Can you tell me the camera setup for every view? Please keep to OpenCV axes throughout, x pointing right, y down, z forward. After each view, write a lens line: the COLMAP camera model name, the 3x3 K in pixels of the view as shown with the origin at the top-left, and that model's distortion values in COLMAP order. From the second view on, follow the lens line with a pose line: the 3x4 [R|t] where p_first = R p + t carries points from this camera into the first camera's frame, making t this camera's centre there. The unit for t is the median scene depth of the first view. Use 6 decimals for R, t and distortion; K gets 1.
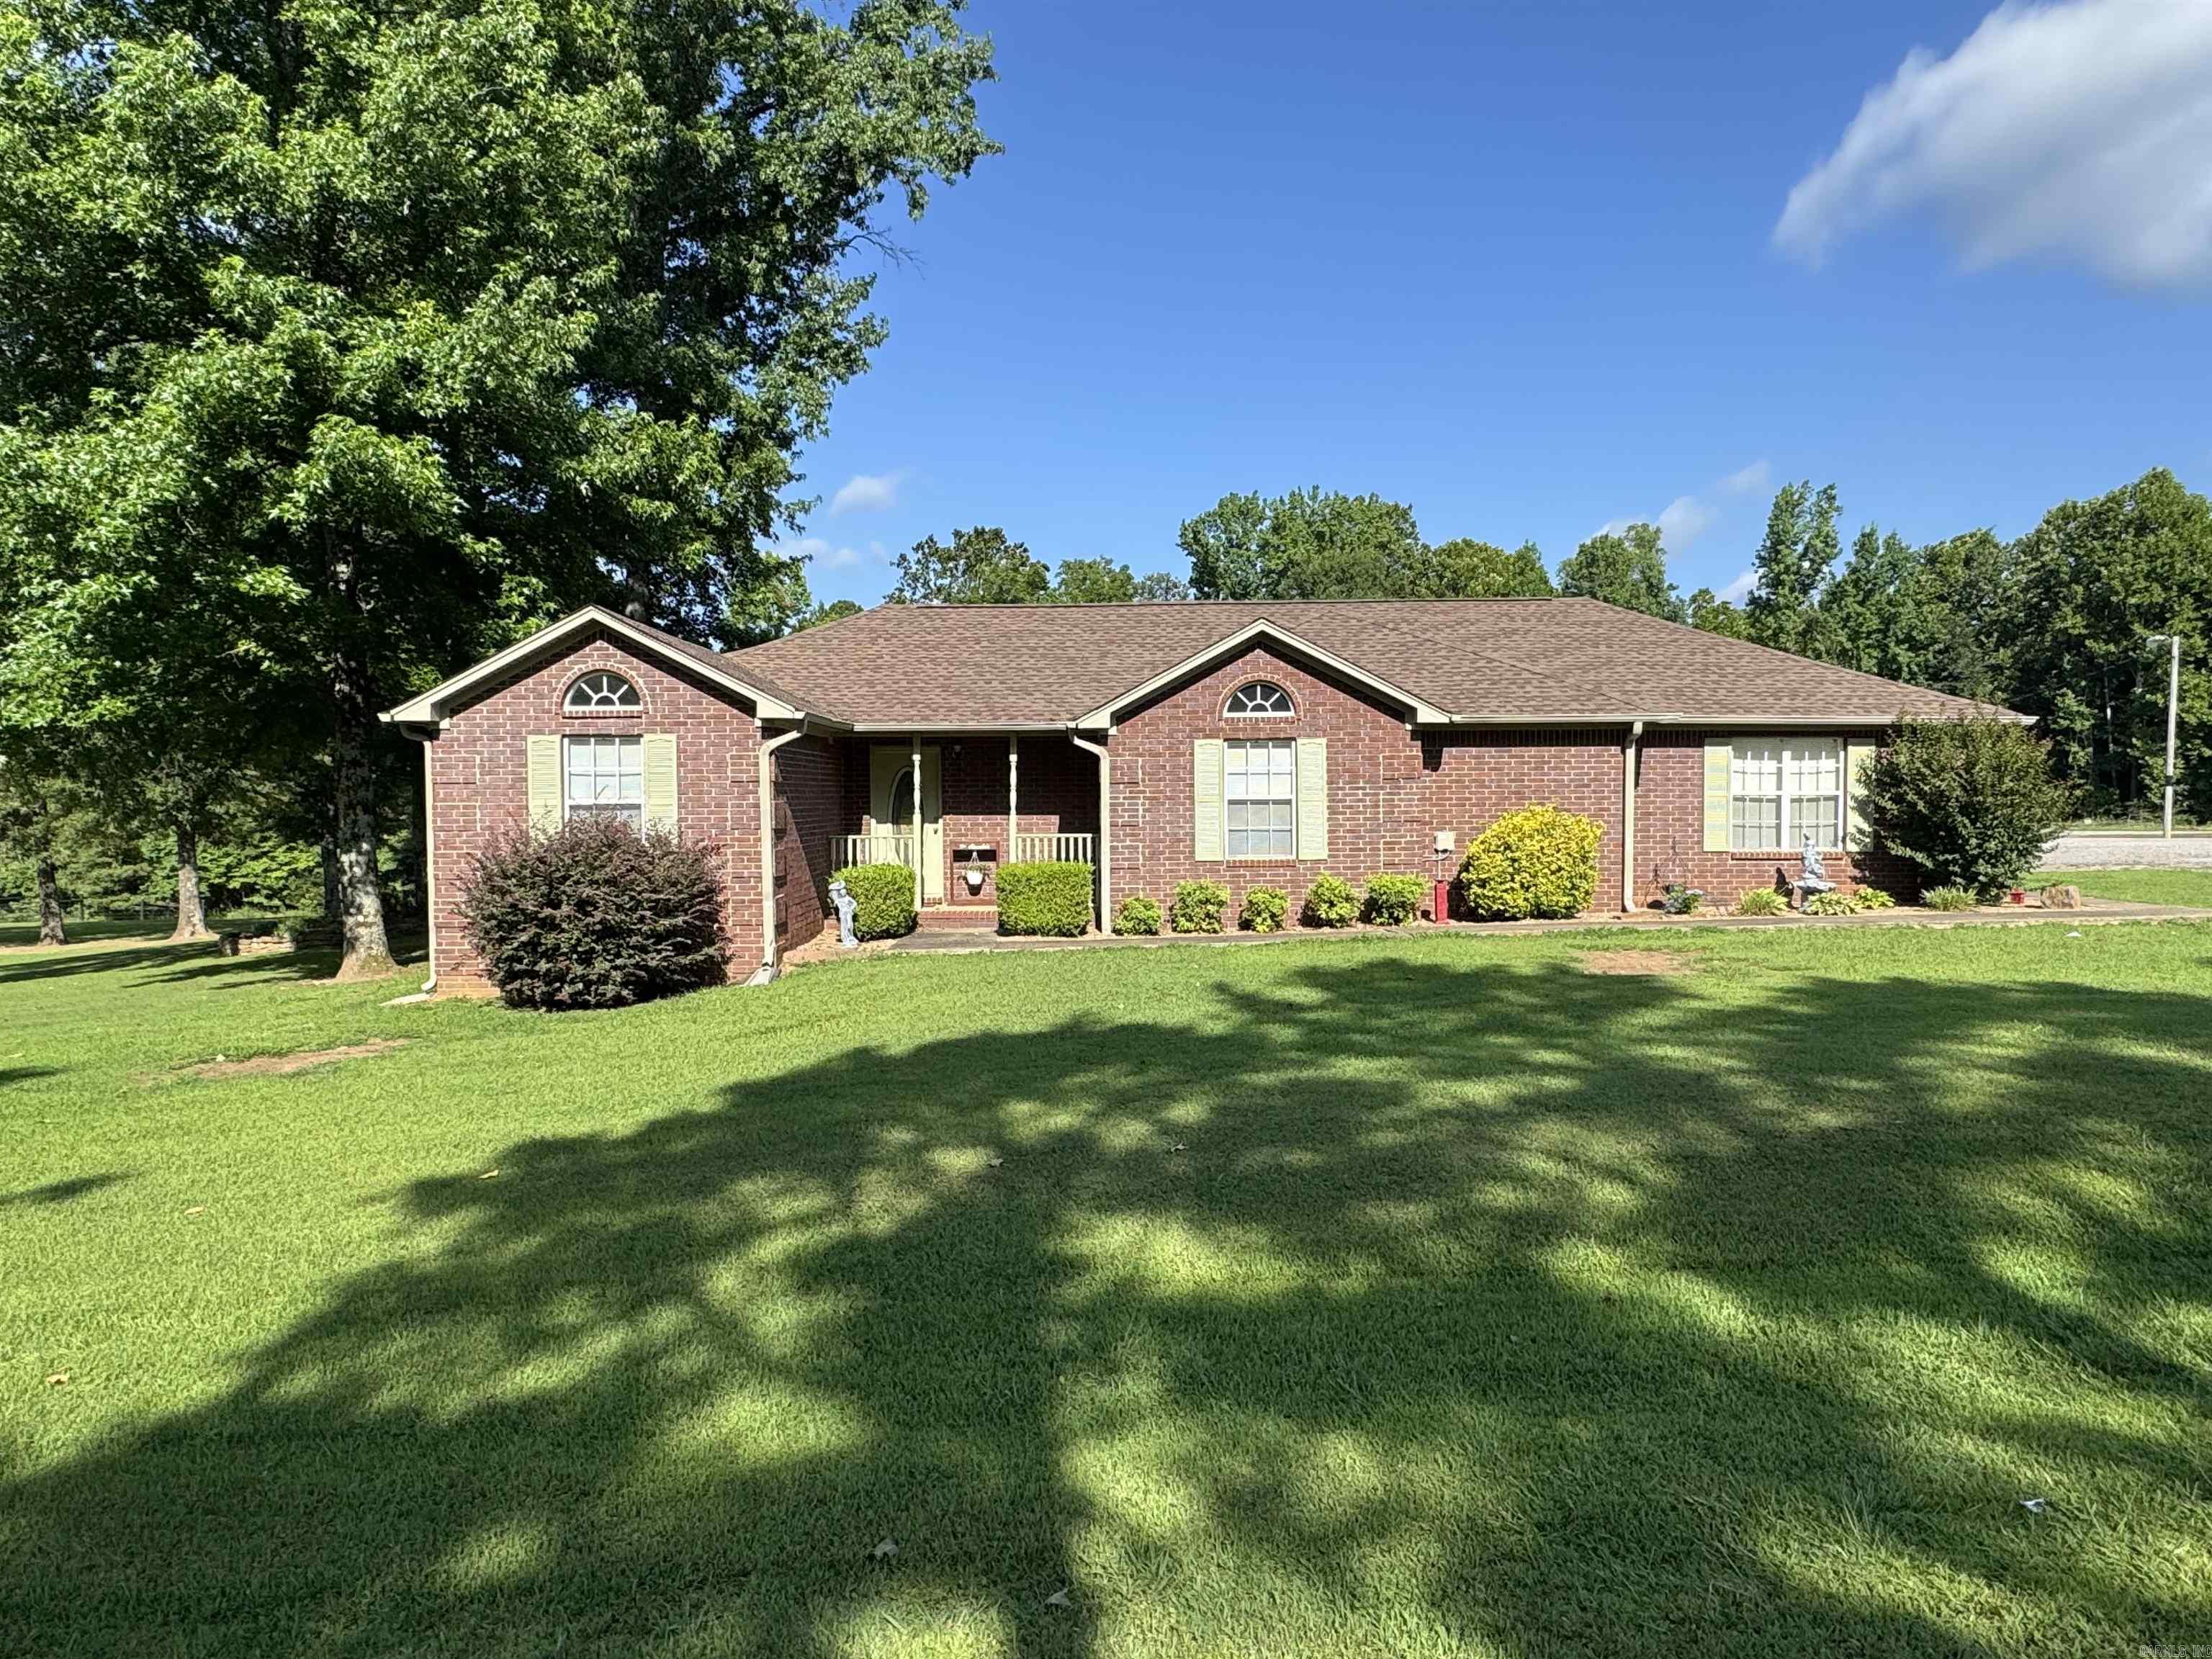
lens RADIAL K [[1416.2, 0, 1106.0], [0, 1416.2, 829.5], [0, 0, 1]] dist [-0.000153, -0.039003]
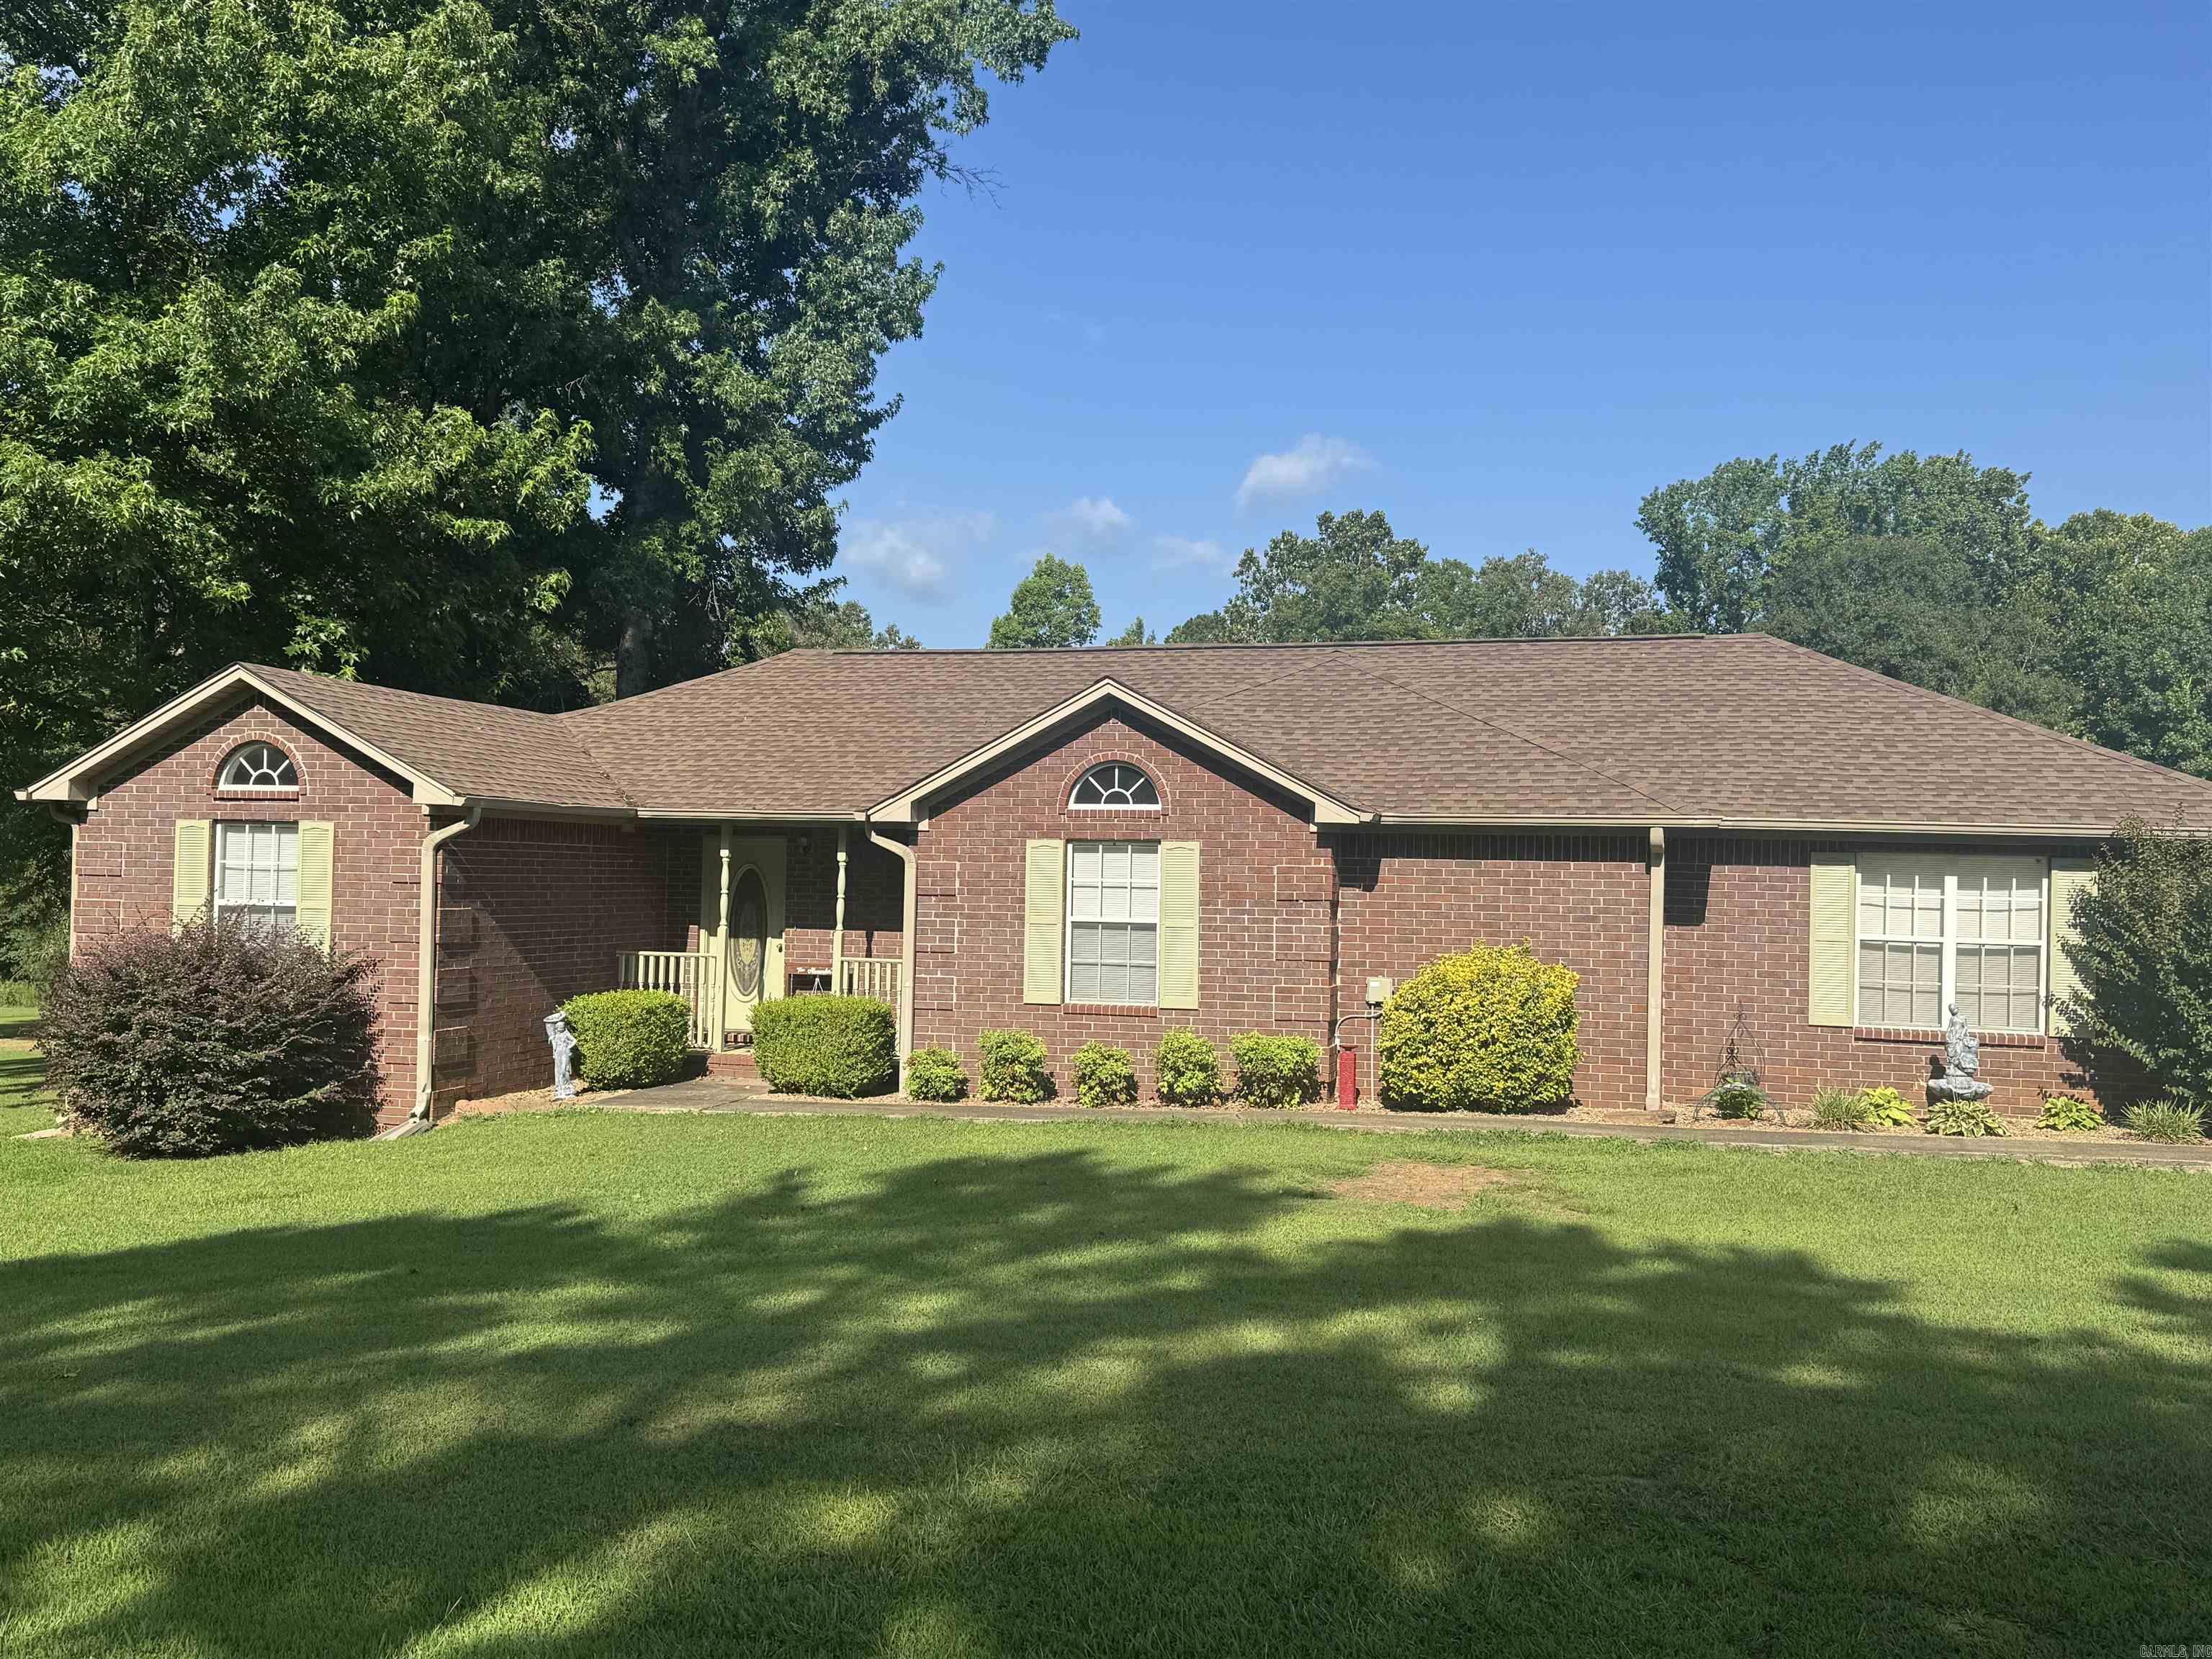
lens RADIAL K [[1988.8, 0, 1106.0], [0, 1988.8, 829.5], [0, 0, 1]] dist [0.167460, -0.344666]
pose [[0.963316, 0.020738, -0.267567, 0.381541], [-0.034147, 0.998378, -0.045558, -0.022522], [0.266188, 0.053023, 0.962462, 0.005709]]
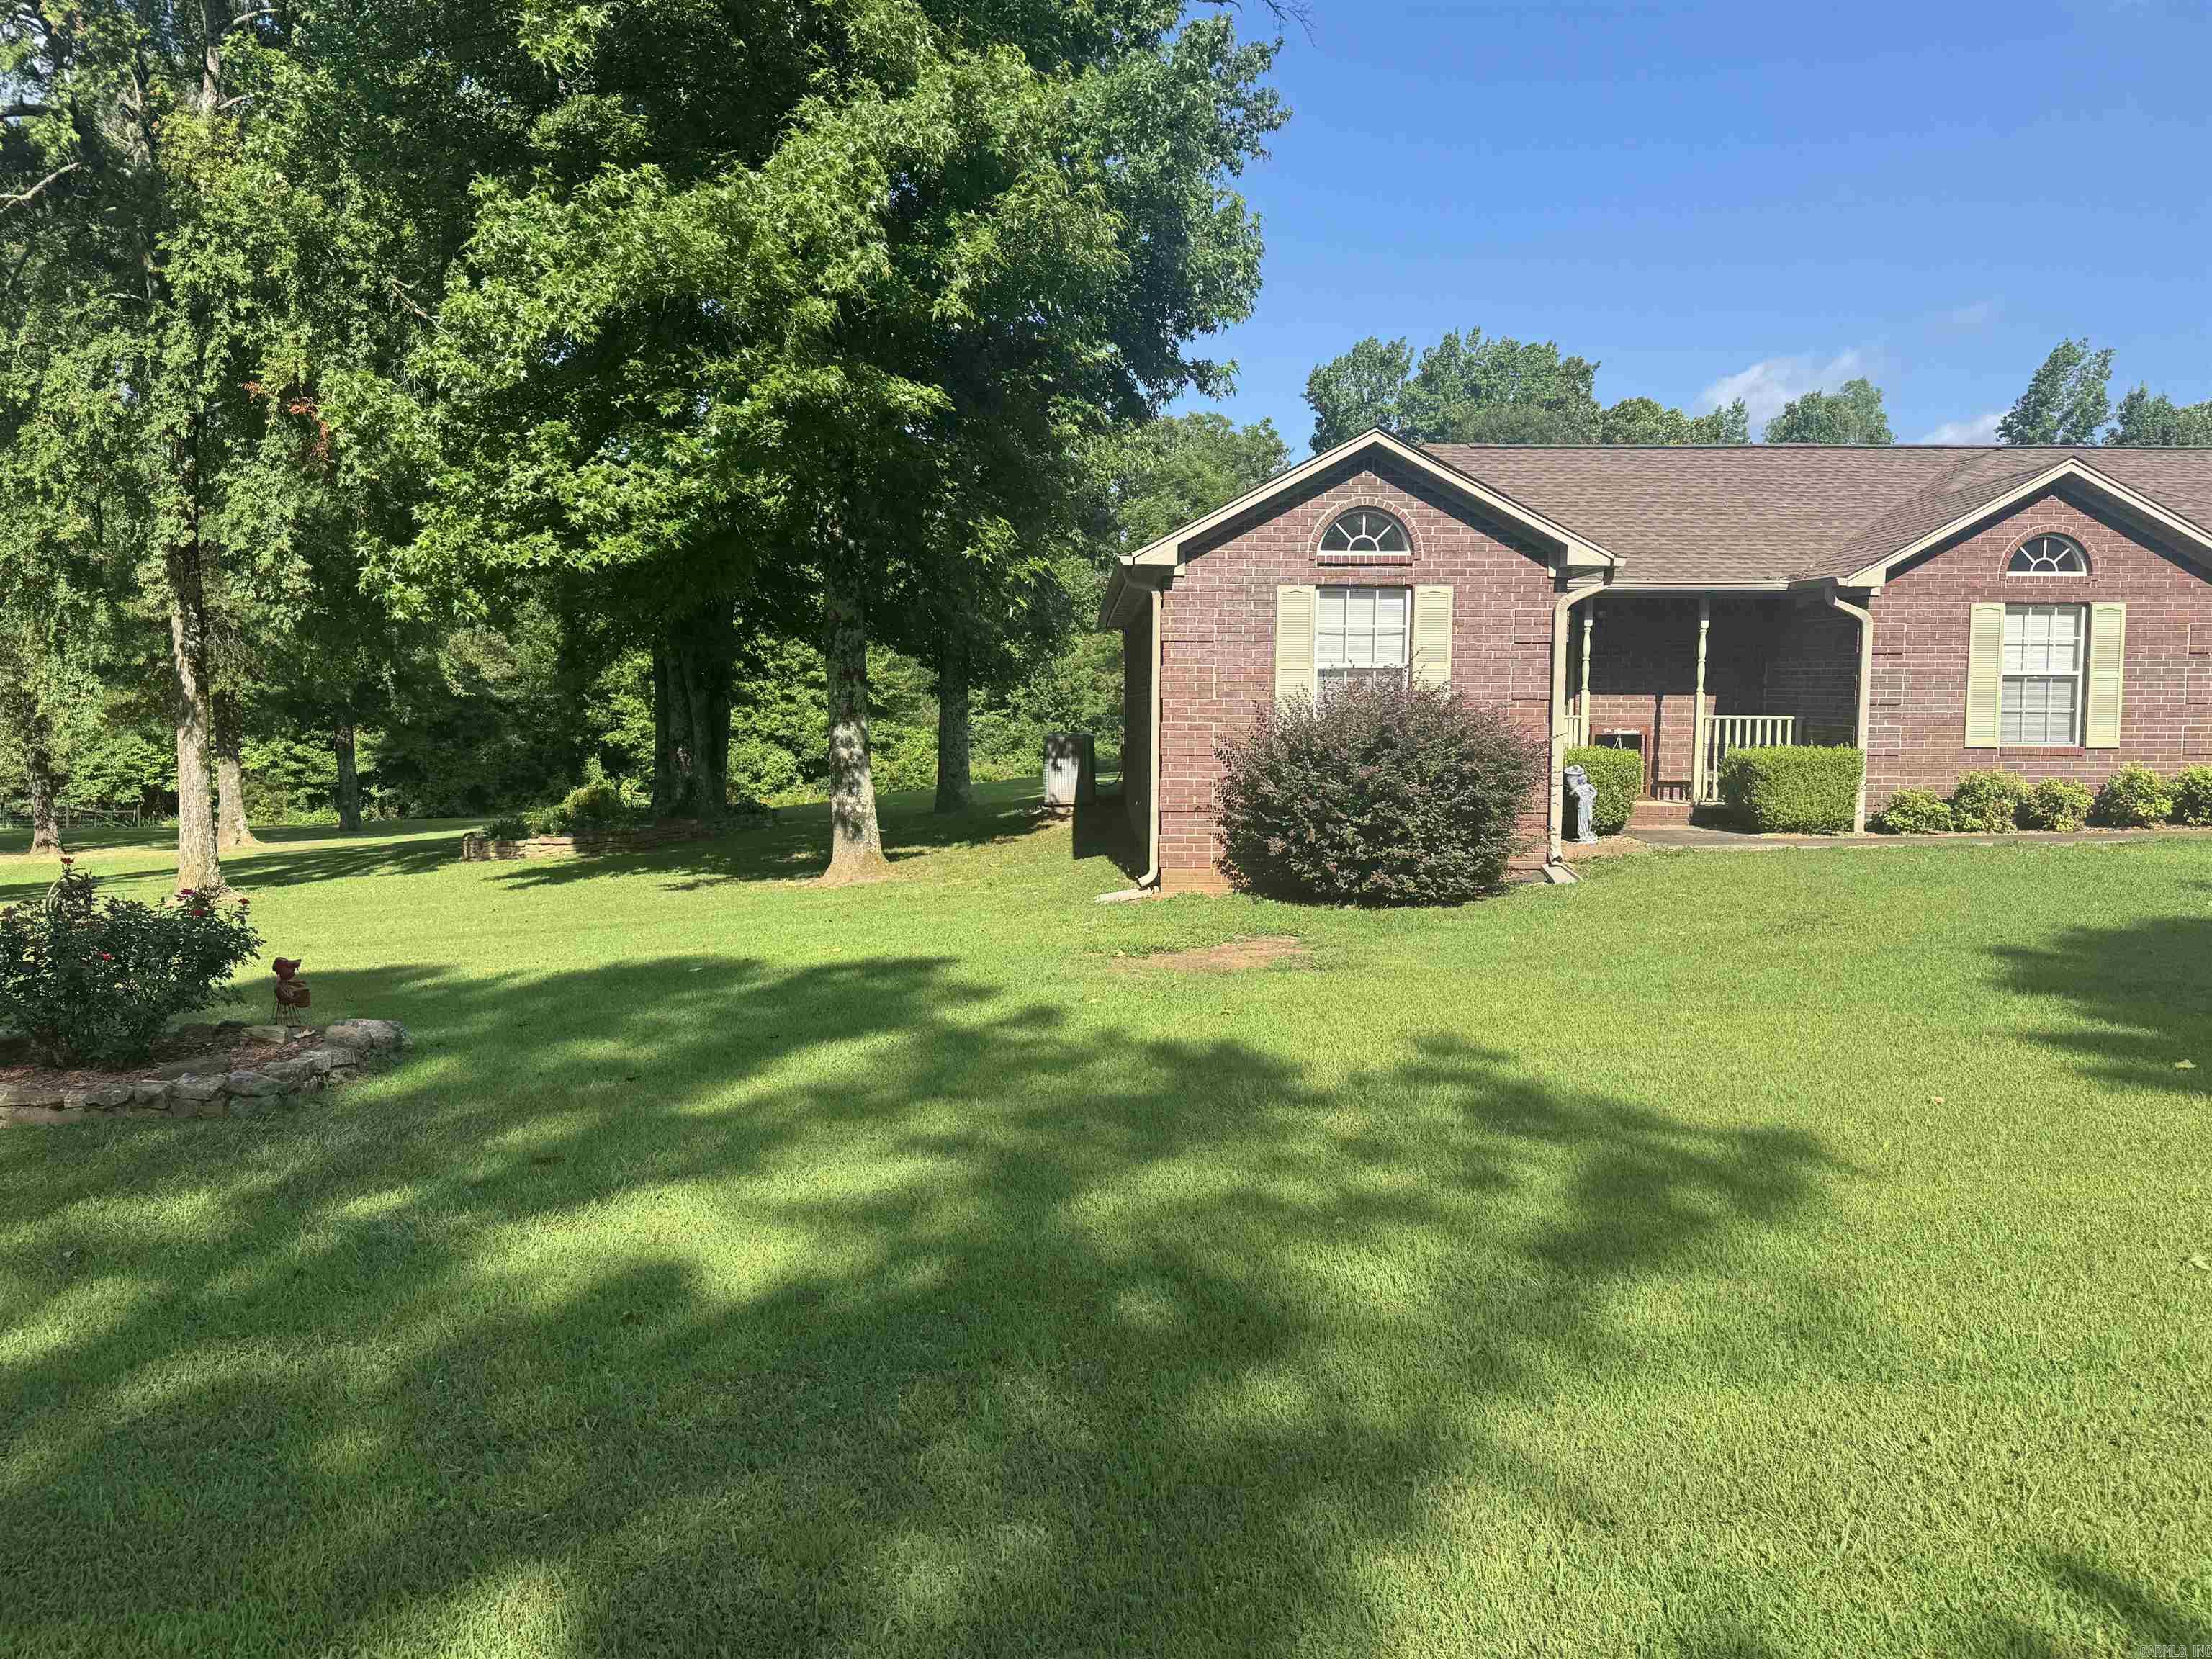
lens RADIAL K [[1640.8, 0, 1106.0], [0, 1640.8, 829.5], [0, 0, 1]] dist [0.117163, -0.169633]
pose [[0.999658, 0.012242, 0.023093, -0.471831], [-0.013438, 0.998537, 0.052377, 0.025697], [-0.022418, -0.052669, 0.998360, 0.013539]]
